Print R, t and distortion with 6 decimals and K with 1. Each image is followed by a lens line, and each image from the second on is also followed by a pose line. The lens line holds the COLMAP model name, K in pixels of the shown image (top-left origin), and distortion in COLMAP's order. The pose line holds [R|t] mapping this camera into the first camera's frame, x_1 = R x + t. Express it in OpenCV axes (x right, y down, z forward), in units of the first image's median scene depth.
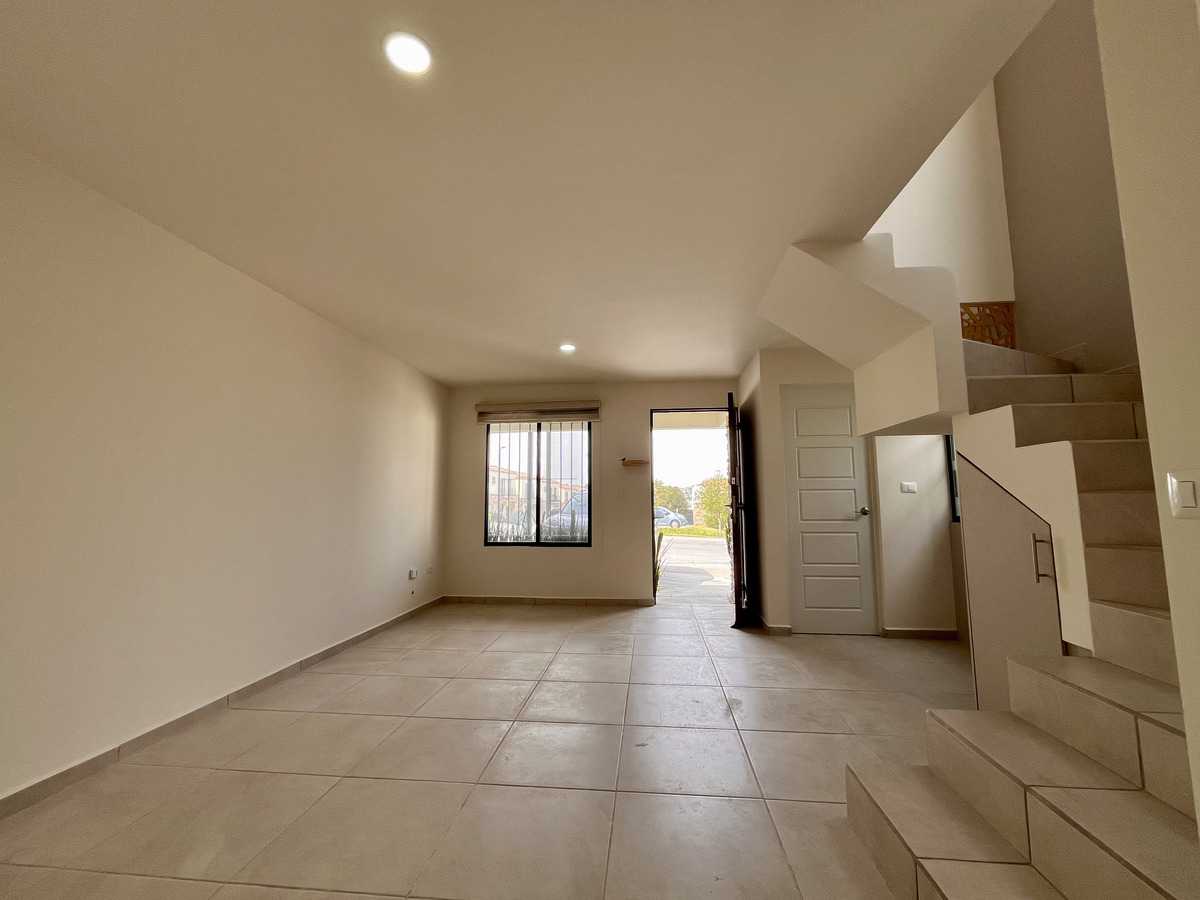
lens RADIAL K [[489.3, 0, 600.7], [0, 489.3, 447.0], [0, 0, 1]] dist [-0.001213, 0.000272]
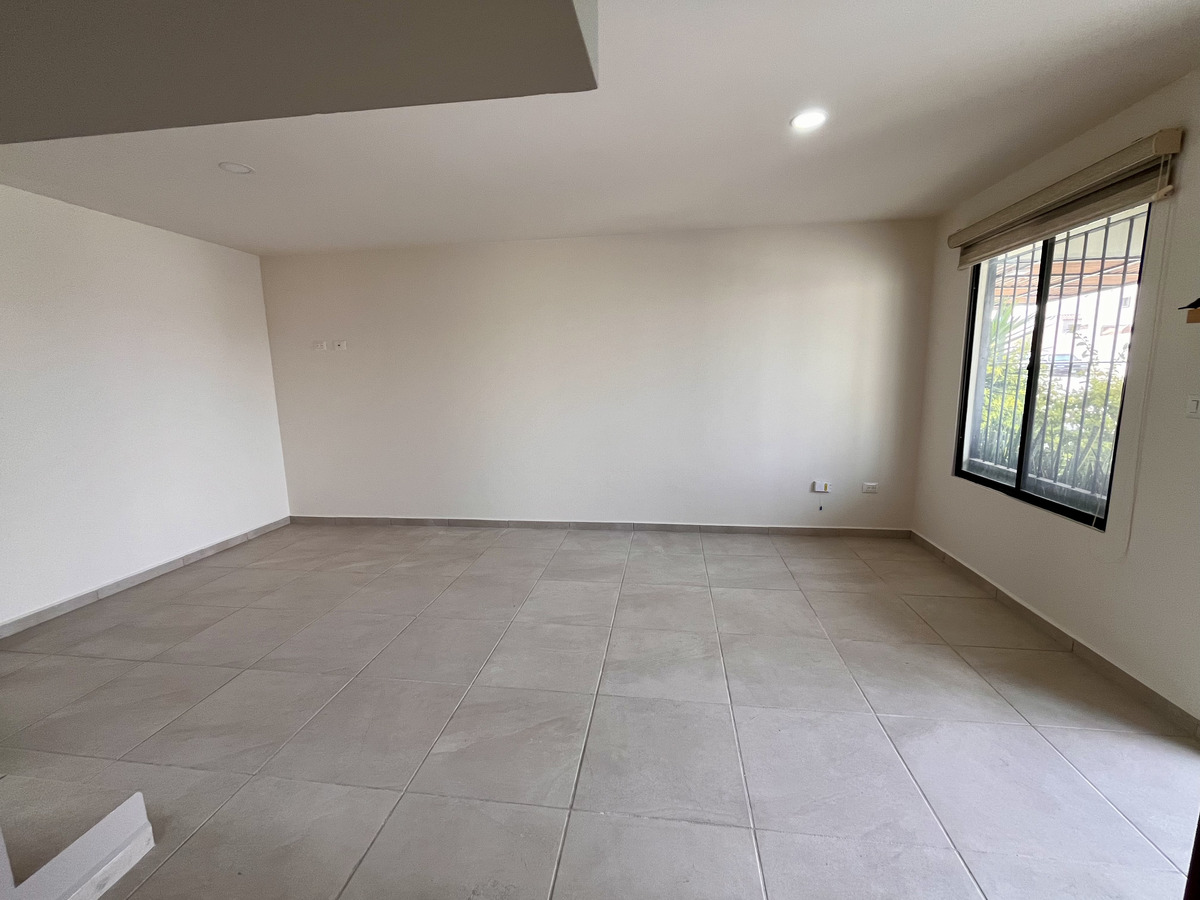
lens RADIAL K [[489.3, 0, 600.3], [0, 489.3, 448.5], [0, 0, 1]] dist [-0.001213, 0.000272]
pose [[-0.035815, 0.158001, -0.986789, 0.491734], [0.123583, 0.980544, 0.152515, 0.026565], [0.991688, -0.116488, -0.054644, 0.774240]]
